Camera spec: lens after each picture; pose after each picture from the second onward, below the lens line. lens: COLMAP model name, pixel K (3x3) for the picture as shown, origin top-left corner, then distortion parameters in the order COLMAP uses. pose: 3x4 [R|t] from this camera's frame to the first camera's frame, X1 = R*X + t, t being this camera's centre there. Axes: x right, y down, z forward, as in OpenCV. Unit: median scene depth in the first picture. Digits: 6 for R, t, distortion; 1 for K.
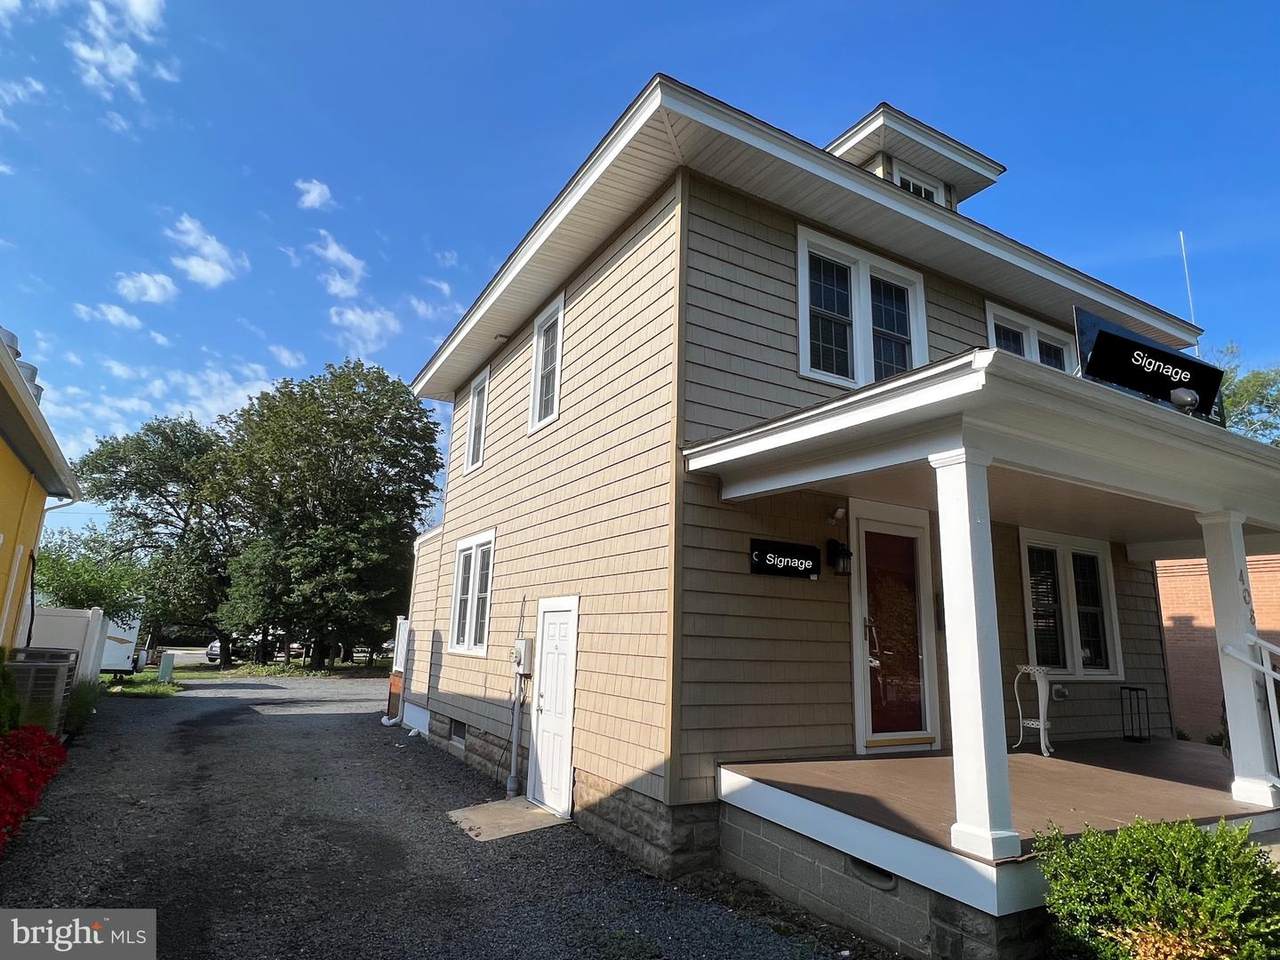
lens RADIAL K [[725.1, 0, 633.9], [0, 725.1, 478.8], [0, 0, 1]] dist [0.001748, -0.001200]
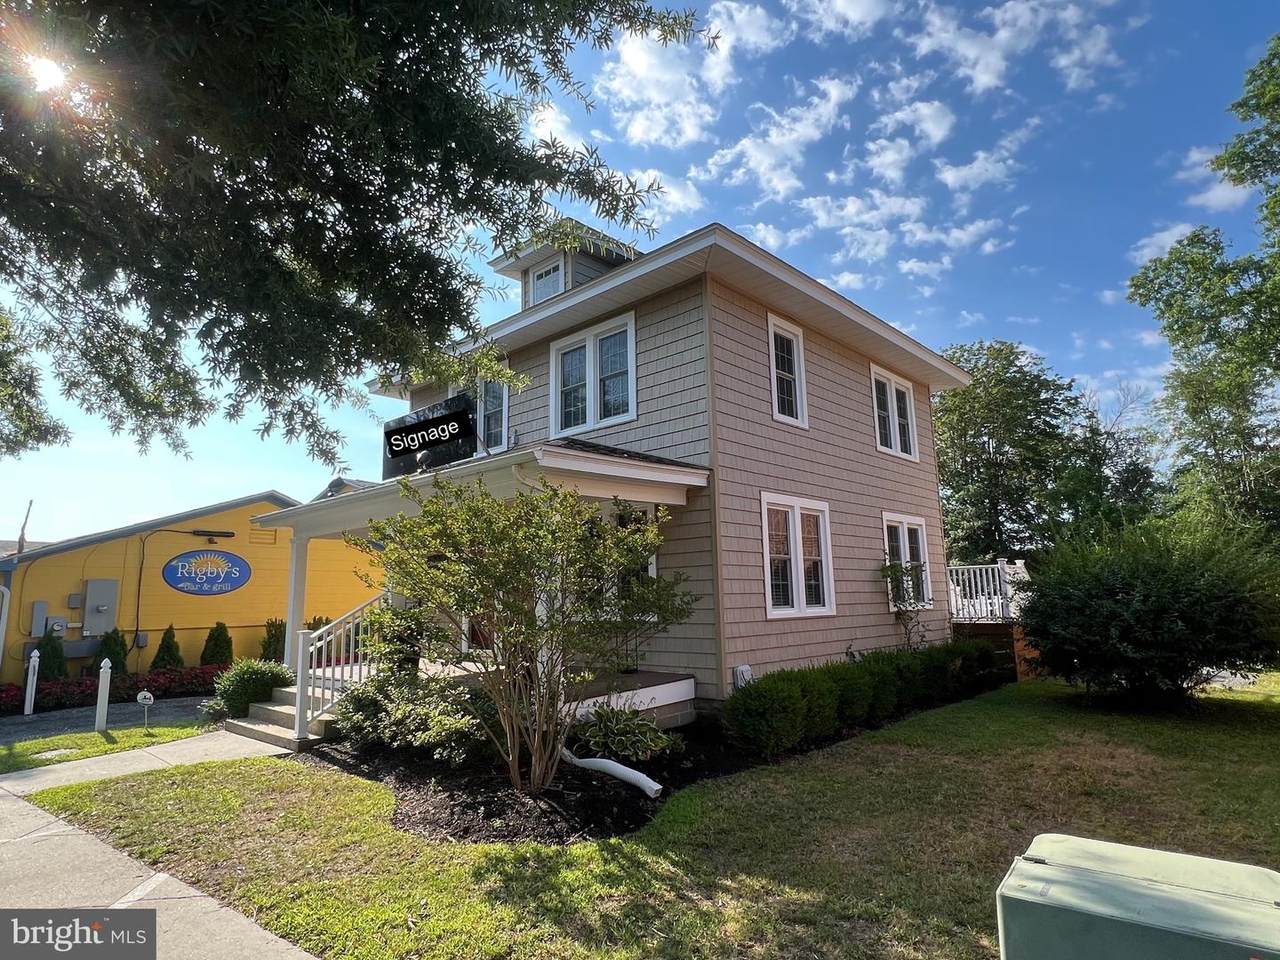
lens RADIAL K [[725.1, 0, 633.9], [0, 725.1, 478.8], [0, 0, 1]] dist [0.001748, -0.001200]
pose [[0.938141, 0.007584, 0.346171, -0.589761], [-0.027119, 0.998298, 0.051623, -0.091523], [-0.345190, -0.057817, 0.936750, -0.330301]]
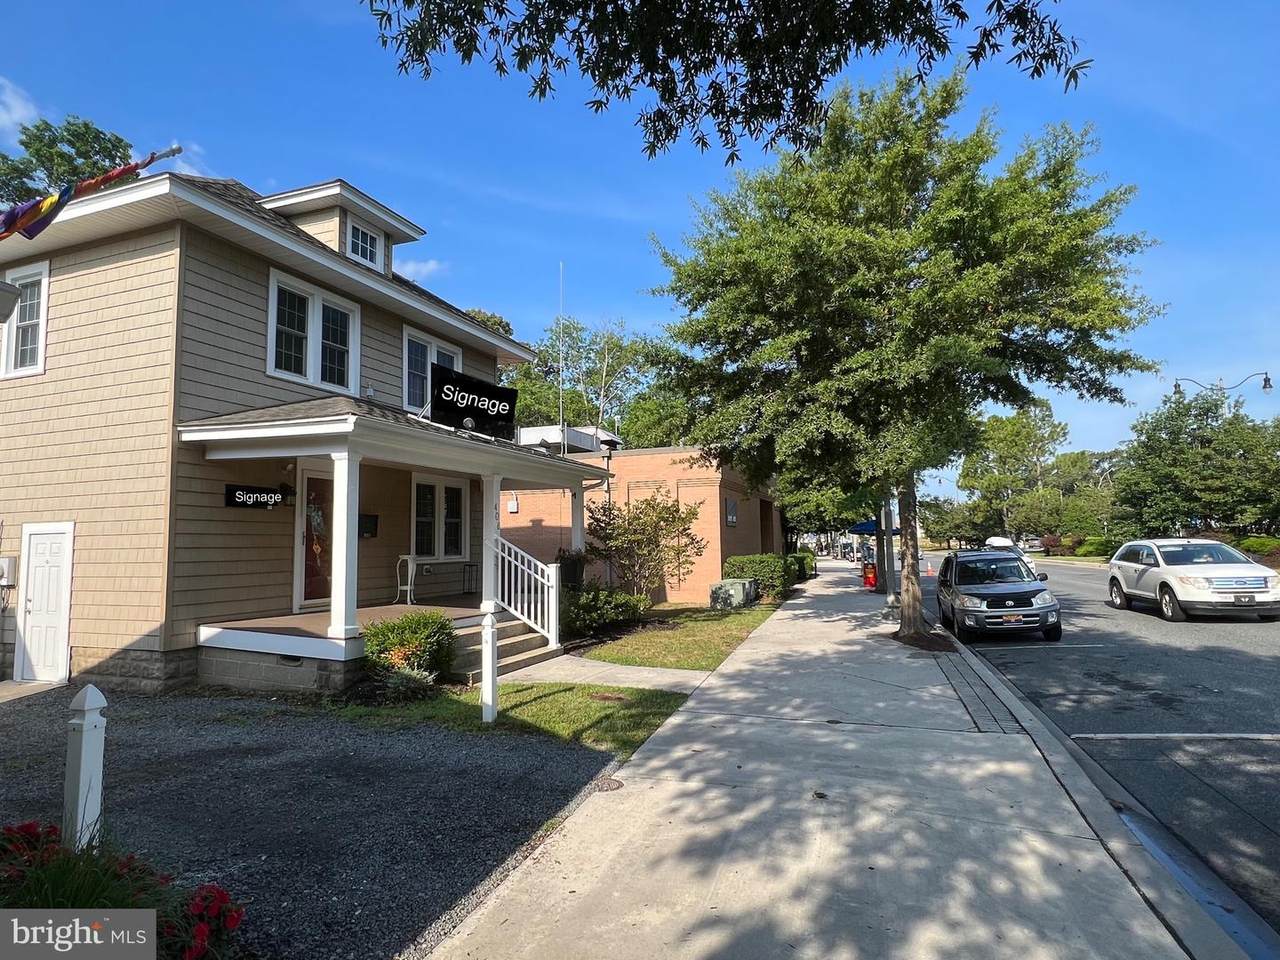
lens RADIAL K [[725.1, 0, 633.9], [0, 725.1, 478.8], [0, 0, 1]] dist [0.001748, -0.001200]
pose [[0.772676, 0.012832, 0.634671, -0.142613], [-0.096436, 0.990564, 0.097377, -0.156475], [-0.627432, -0.136446, 0.766623, -0.699703]]
